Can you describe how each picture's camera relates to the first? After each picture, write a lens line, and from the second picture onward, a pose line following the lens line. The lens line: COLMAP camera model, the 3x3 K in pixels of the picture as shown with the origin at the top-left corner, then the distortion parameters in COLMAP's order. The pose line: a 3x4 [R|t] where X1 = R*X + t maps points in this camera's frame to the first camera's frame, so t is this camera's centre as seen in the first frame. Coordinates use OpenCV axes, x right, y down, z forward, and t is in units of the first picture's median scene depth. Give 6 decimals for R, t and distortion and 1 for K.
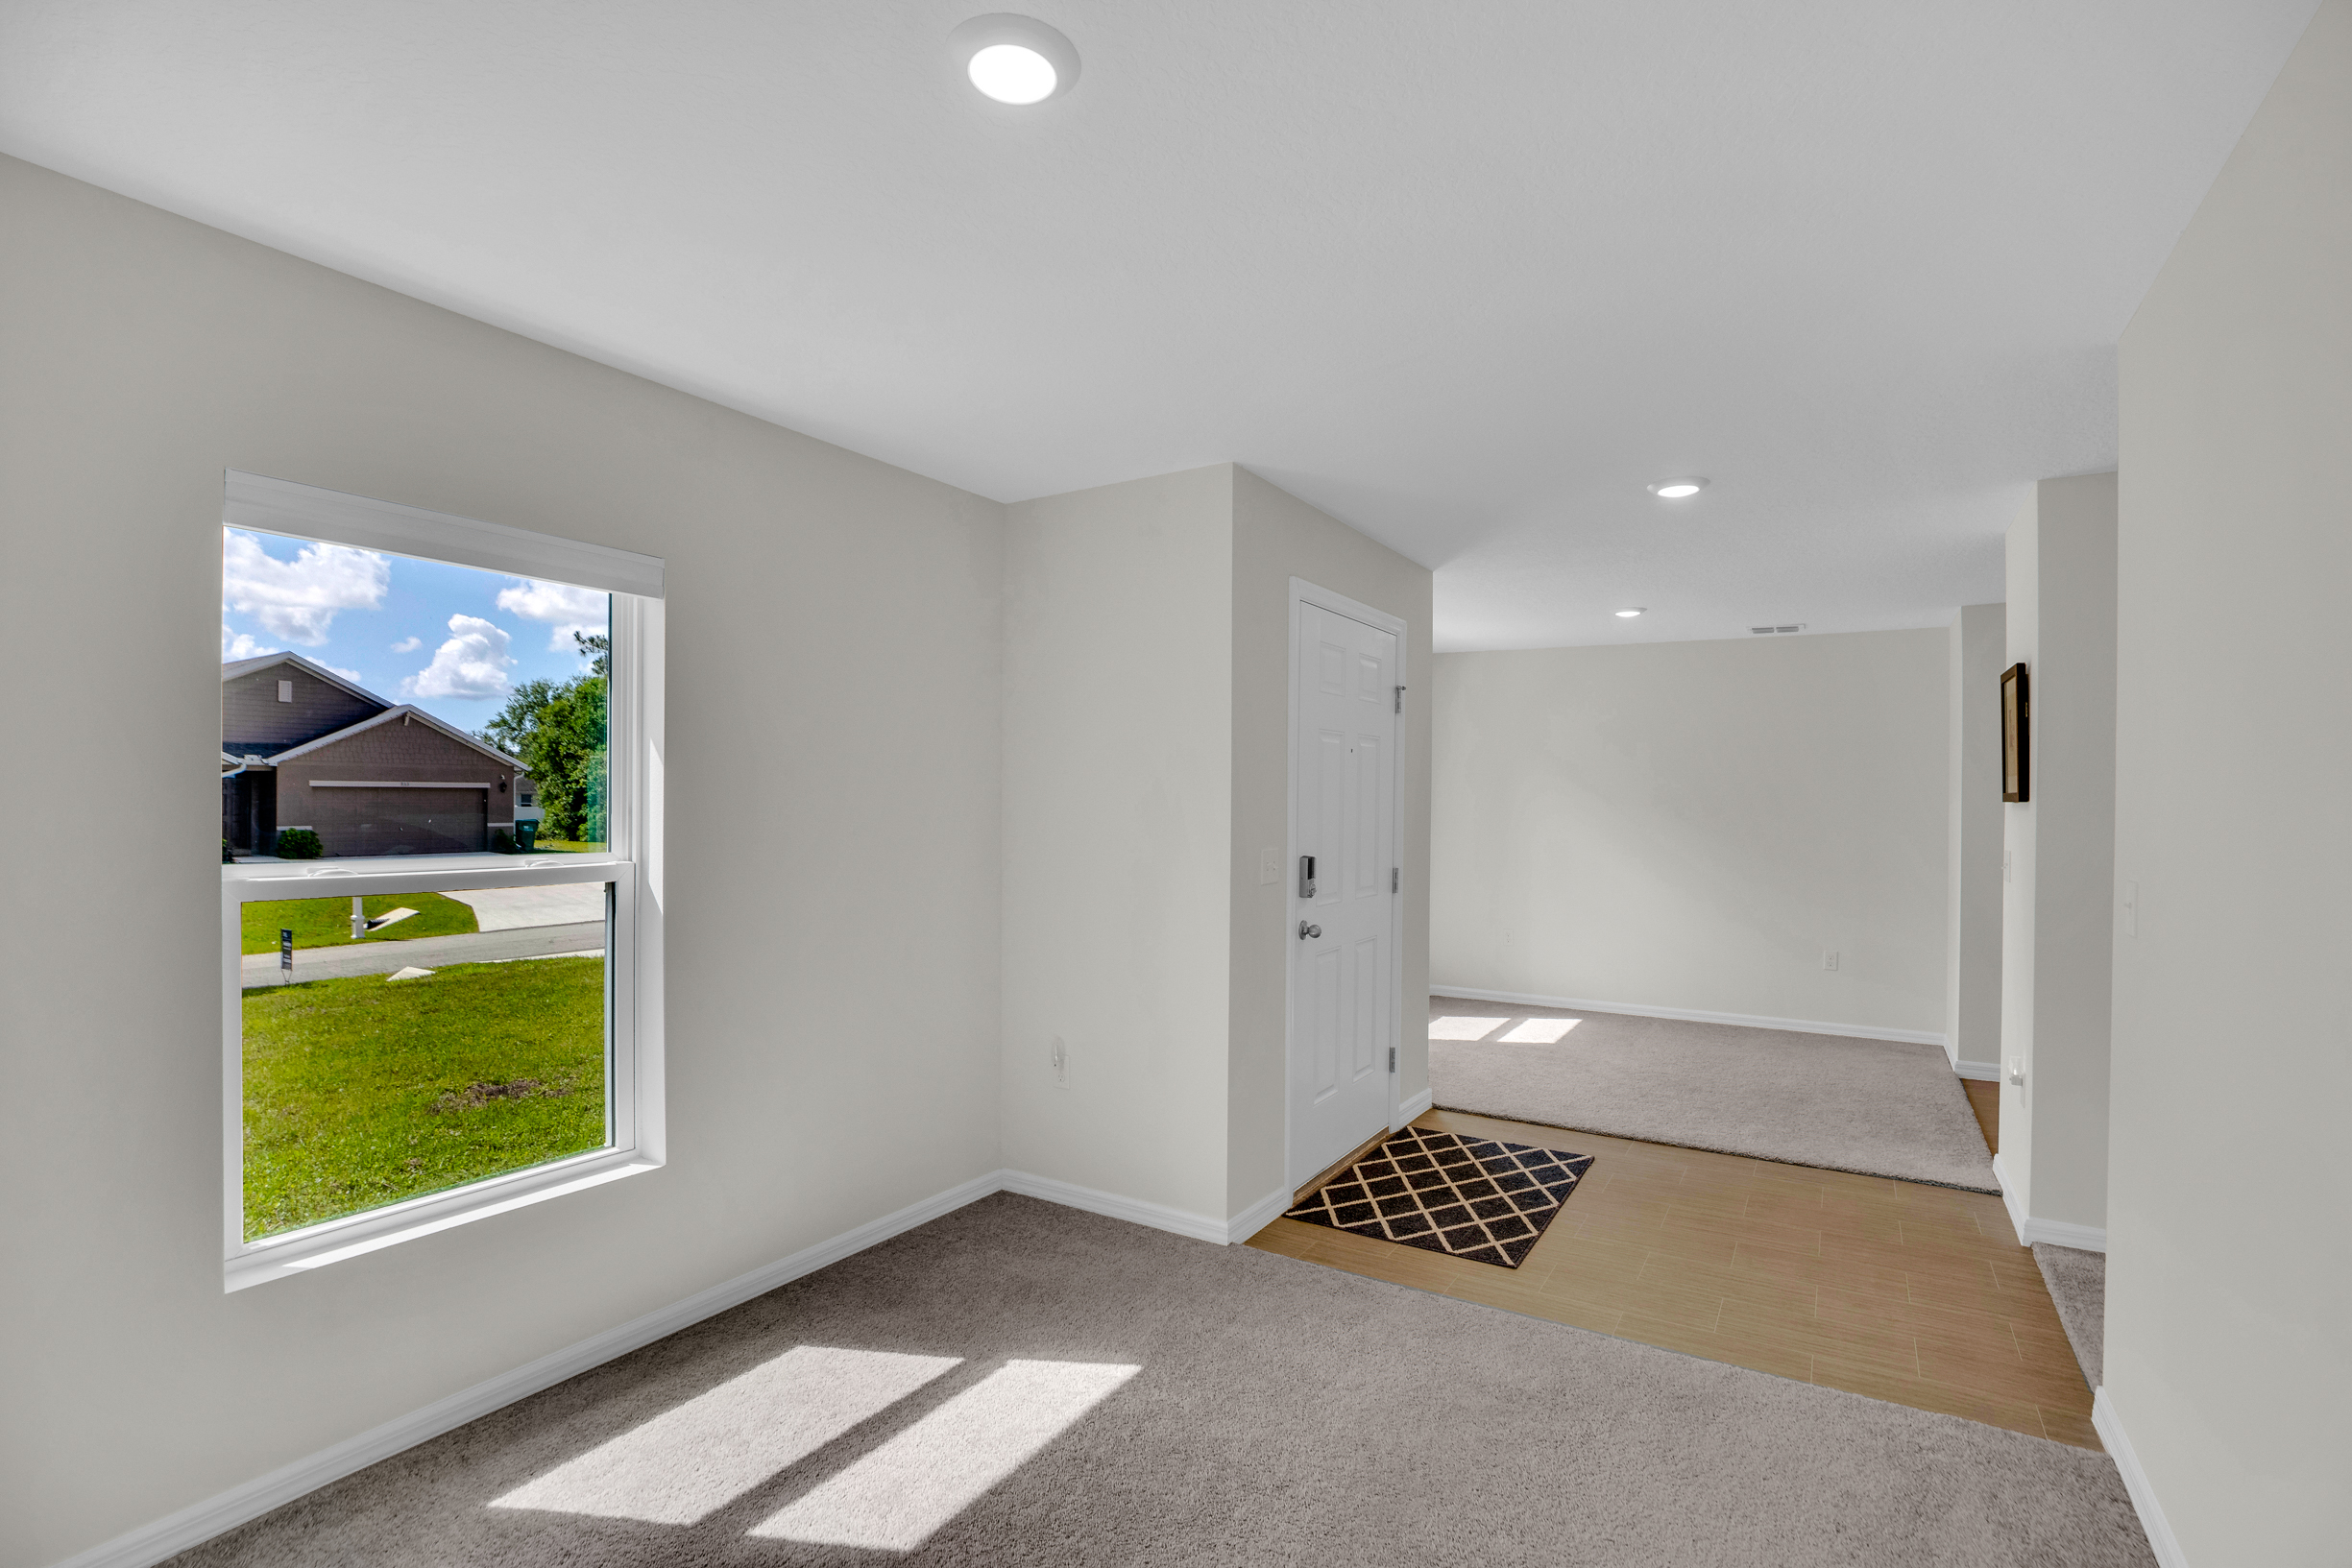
lens RADIAL K [[1082.3, 0, 1204.3], [0, 1082.3, 822.2], [0, 0, 1]] dist [-0.038248, 0.011245]
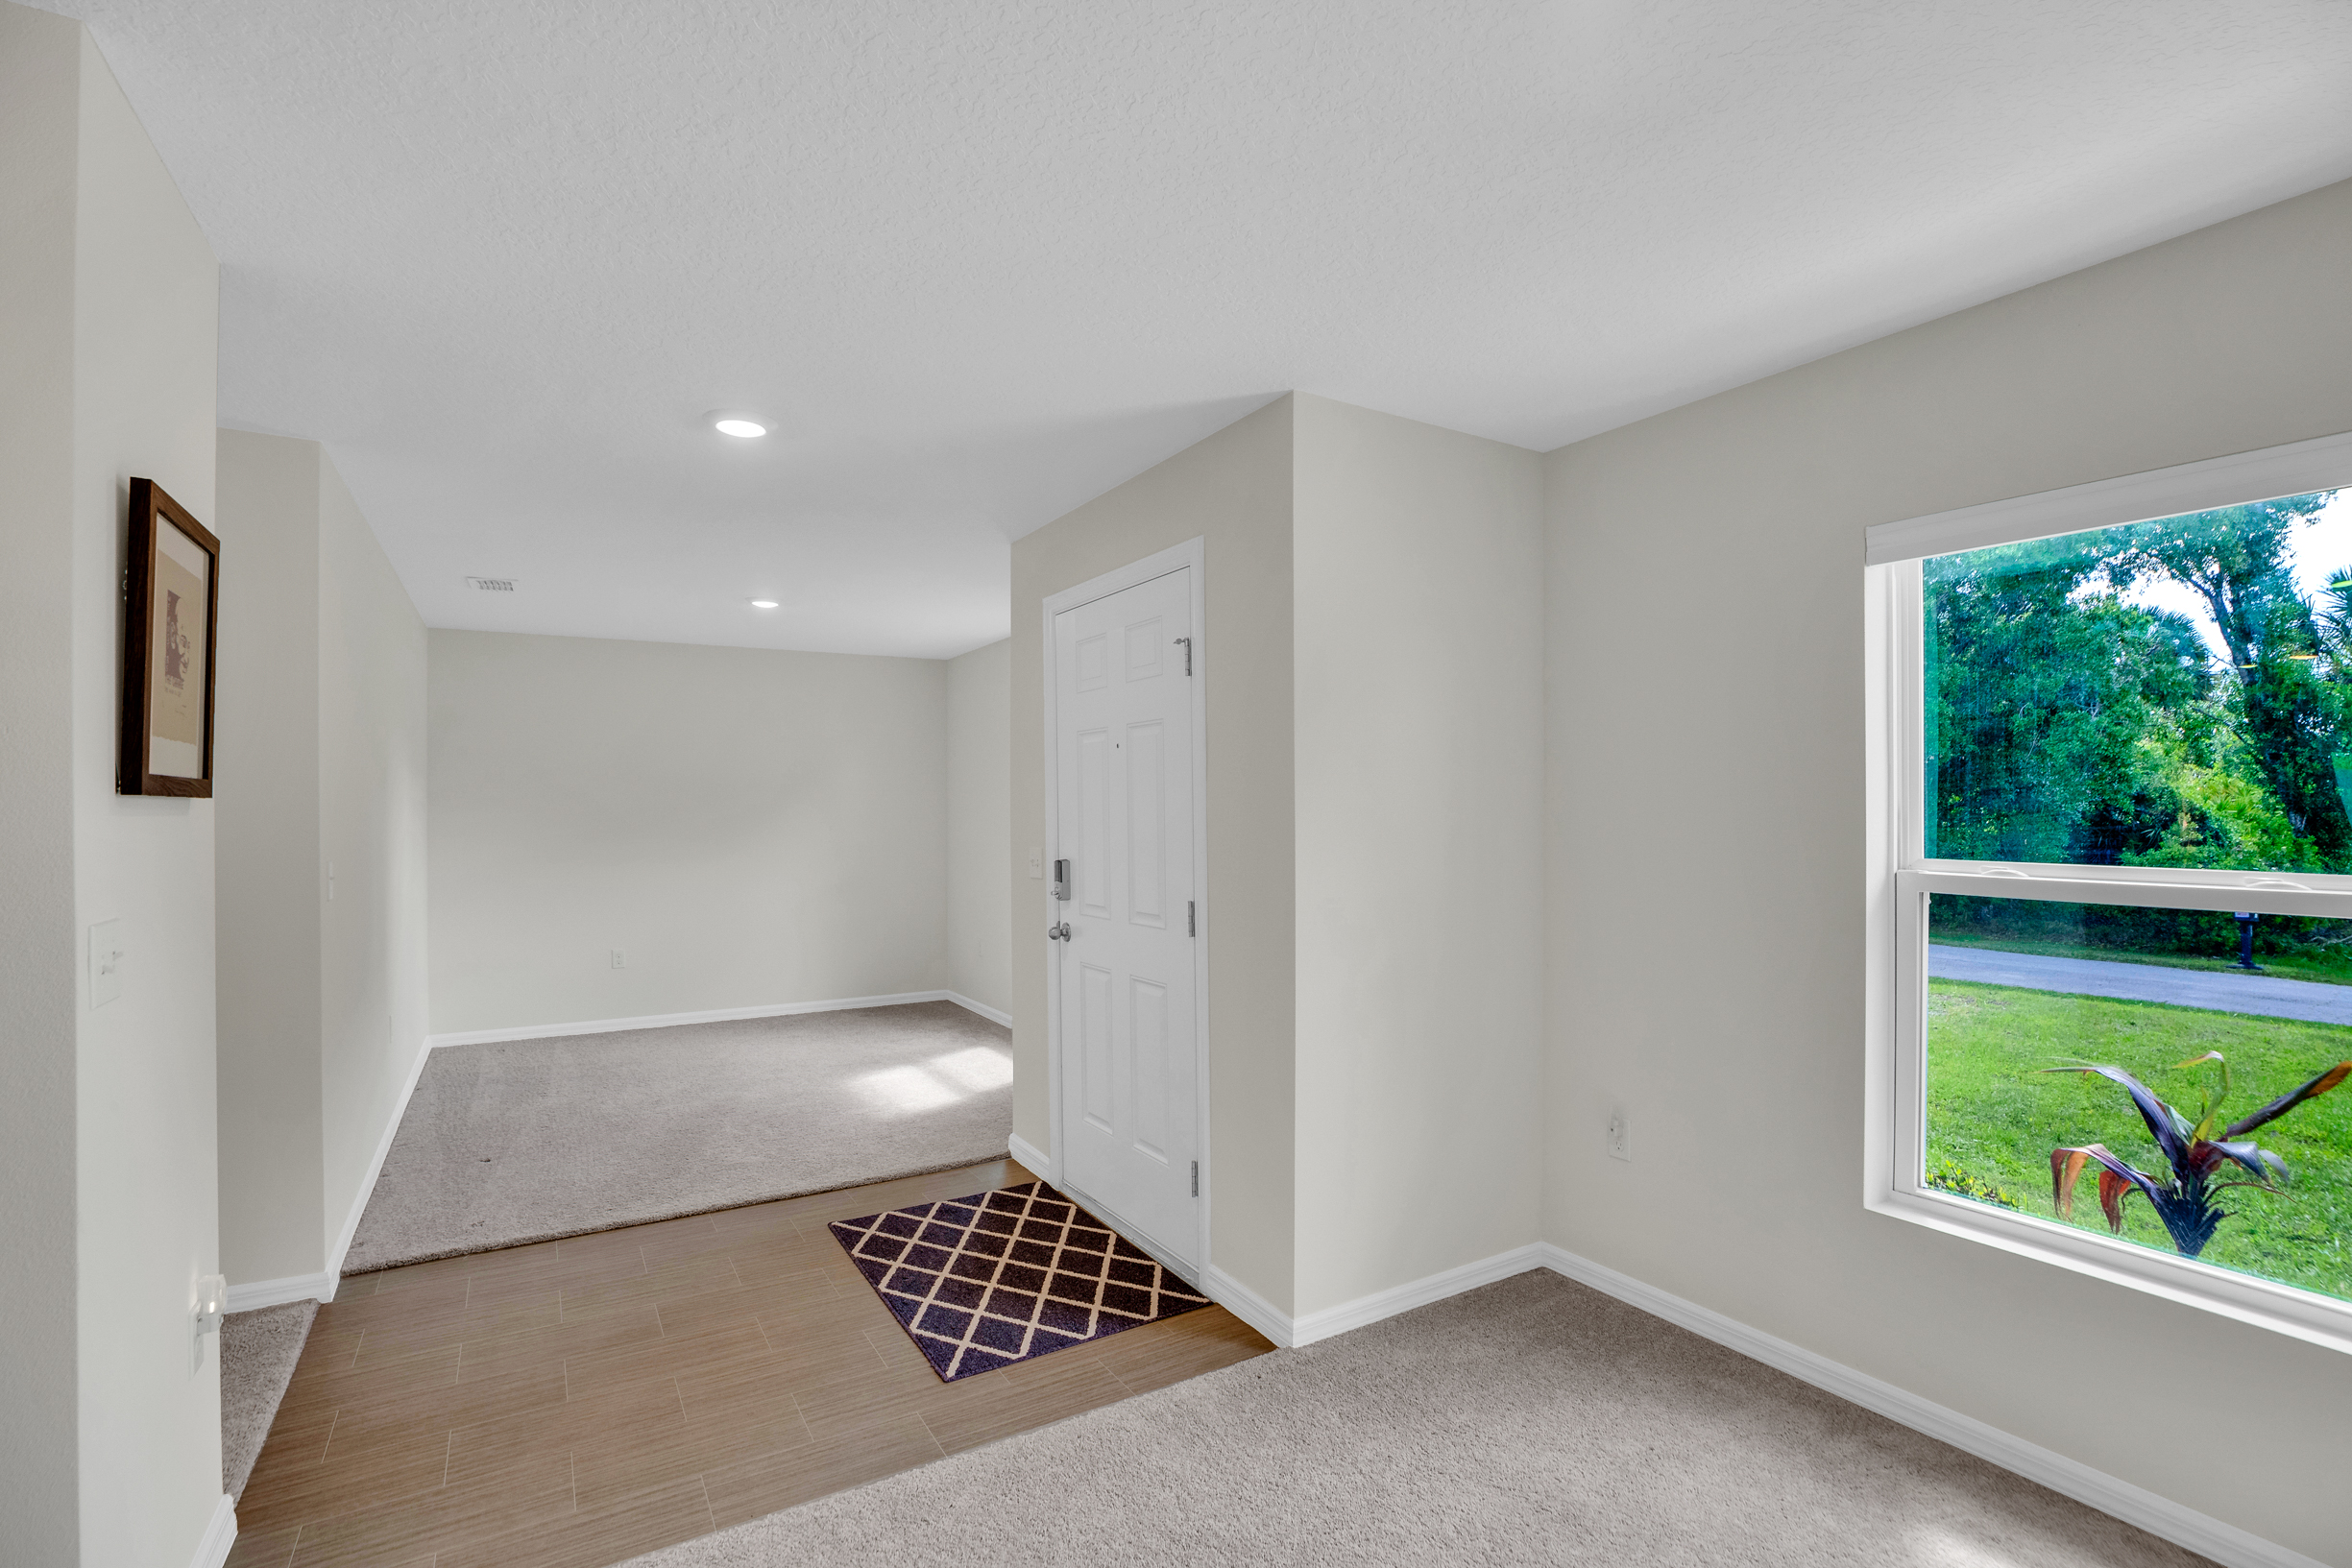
lens RADIAL K [[1082.3, 0, 1188.2], [0, 1082.3, 795.0], [0, 0, 1]] dist [-0.038248, 0.011245]
pose [[-0.463931, -0.013062, -0.885775, 0.918693], [-0.011681, 0.999895, -0.008627, -0.020497], [0.885794, 0.006345, -0.464035, 1.529578]]
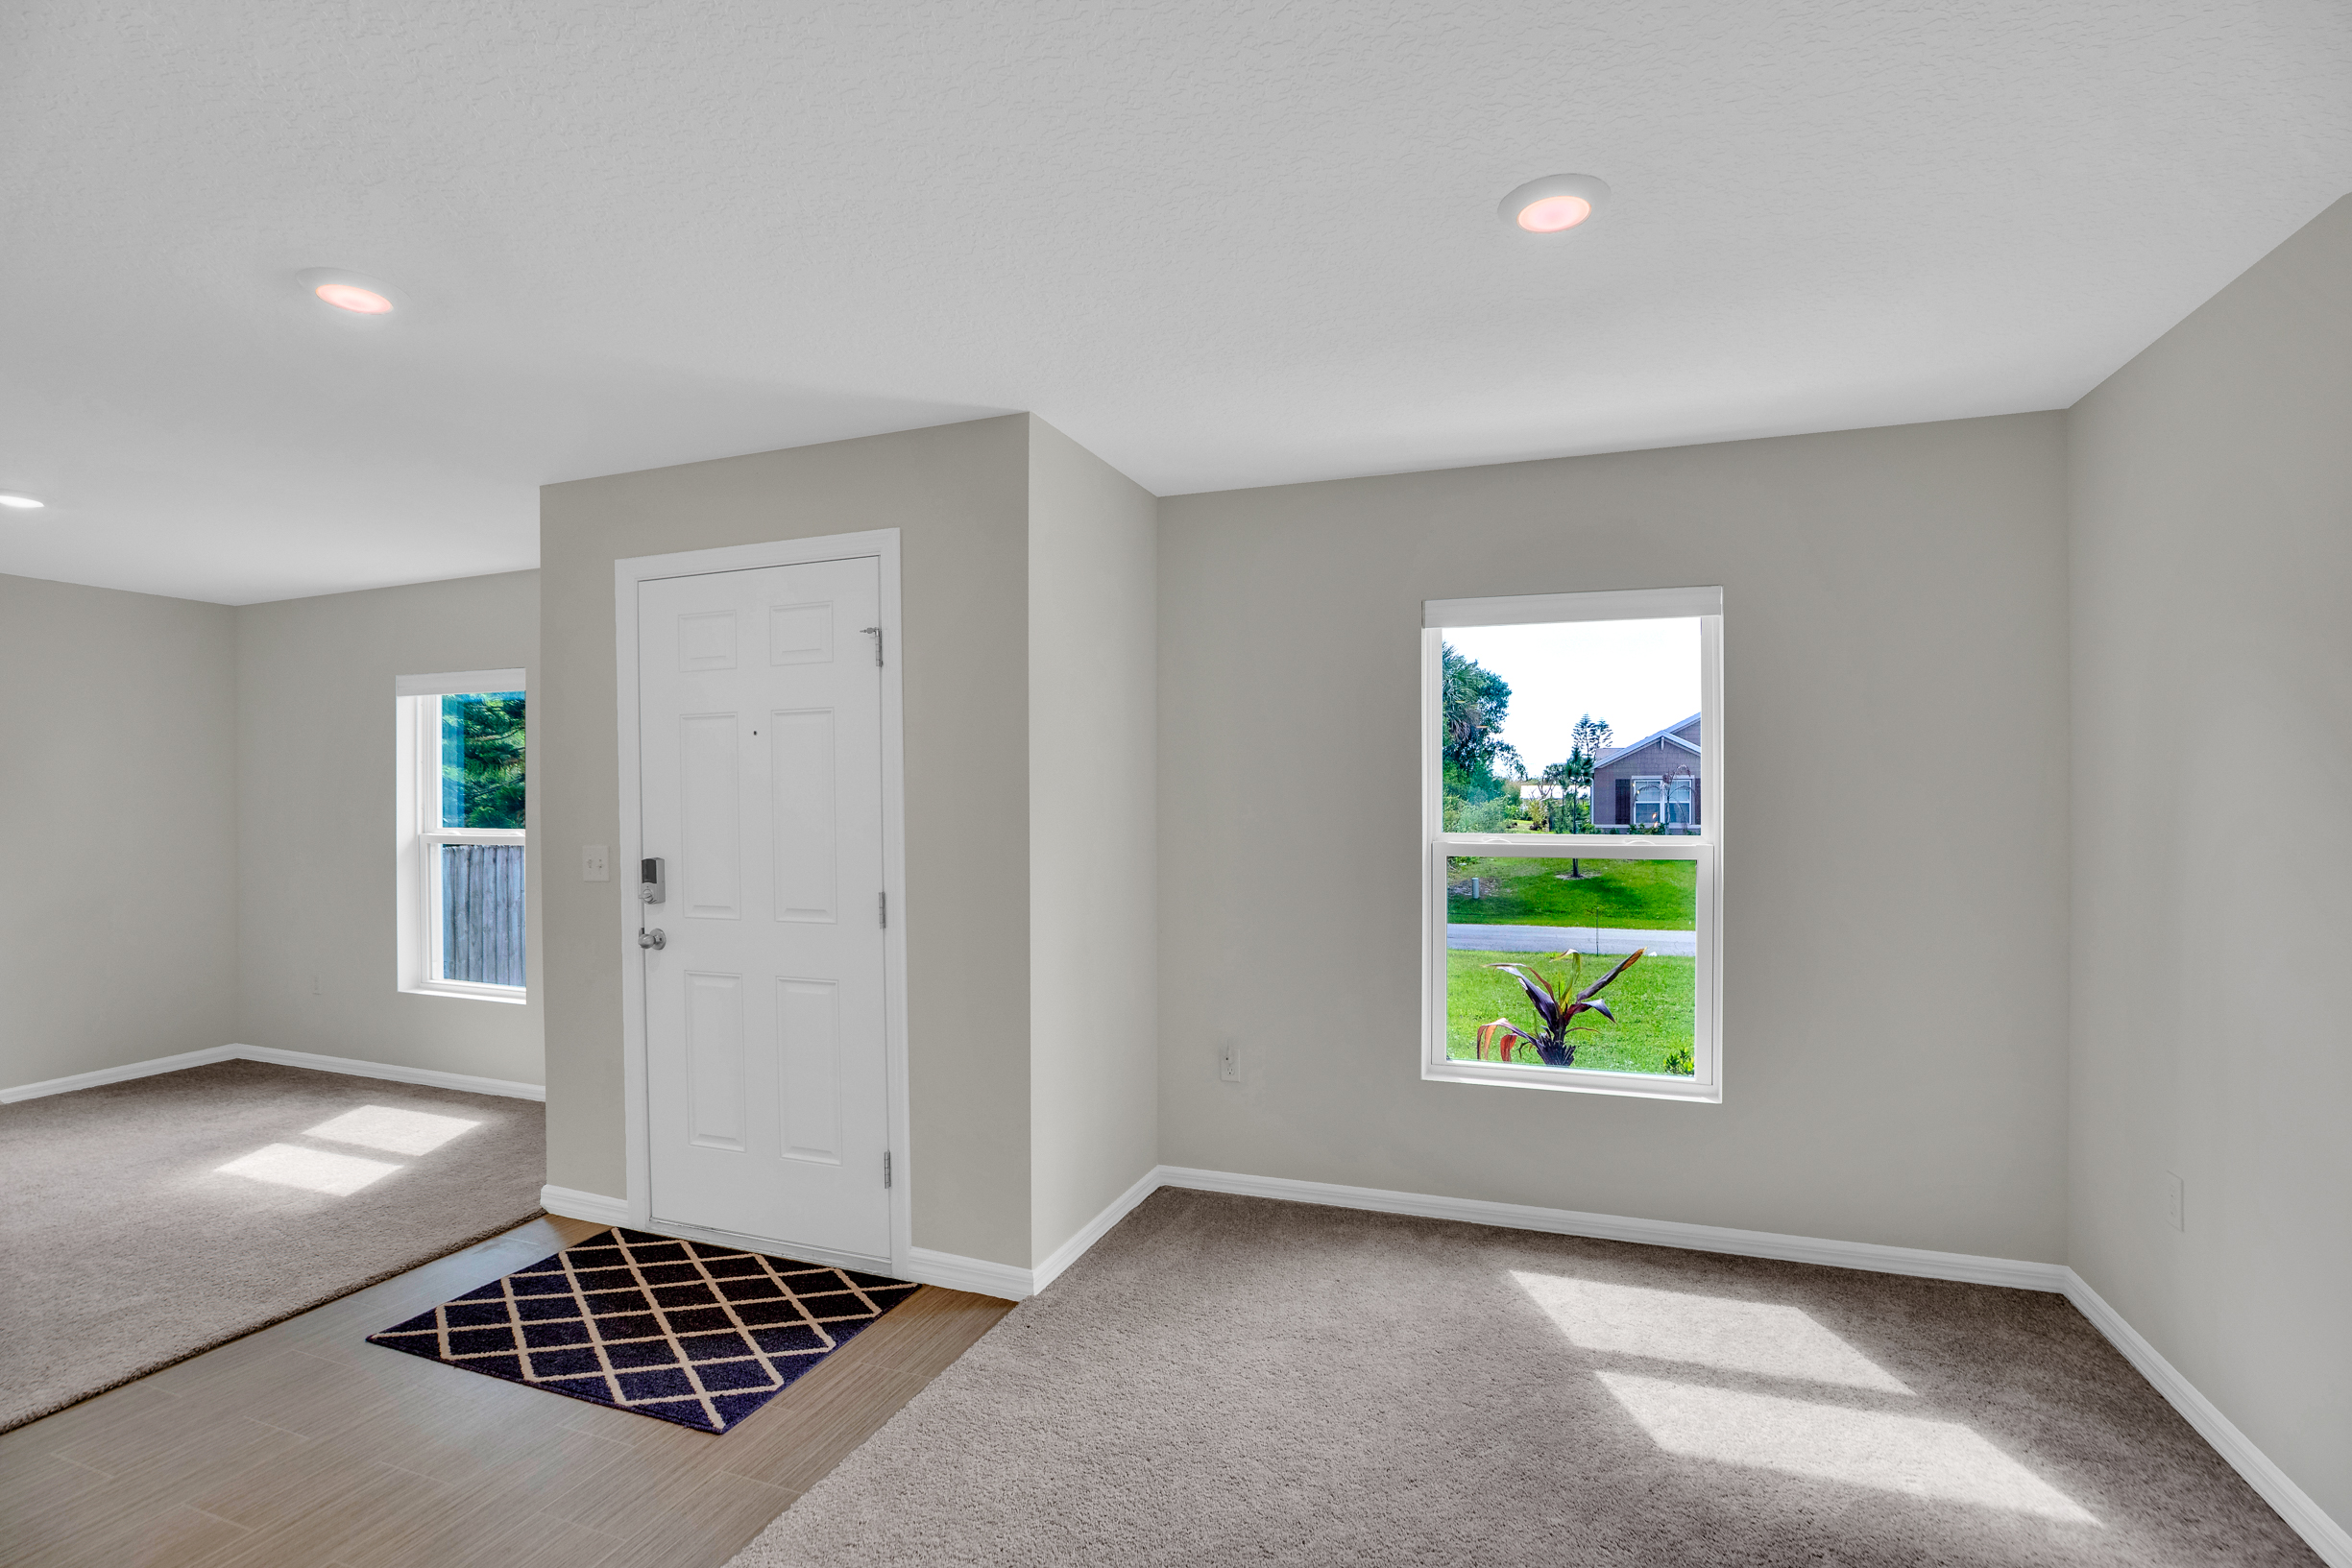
lens RADIAL K [[1082.3, 0, 1183.5], [0, 1082.3, 795.0], [0, 0, 1]] dist [-0.038248, 0.011245]
pose [[0.176820, -0.011498, -0.984176, 1.031930], [-0.007348, 0.999888, -0.013001, -0.012171], [0.984216, 0.009531, 0.176716, 1.236893]]
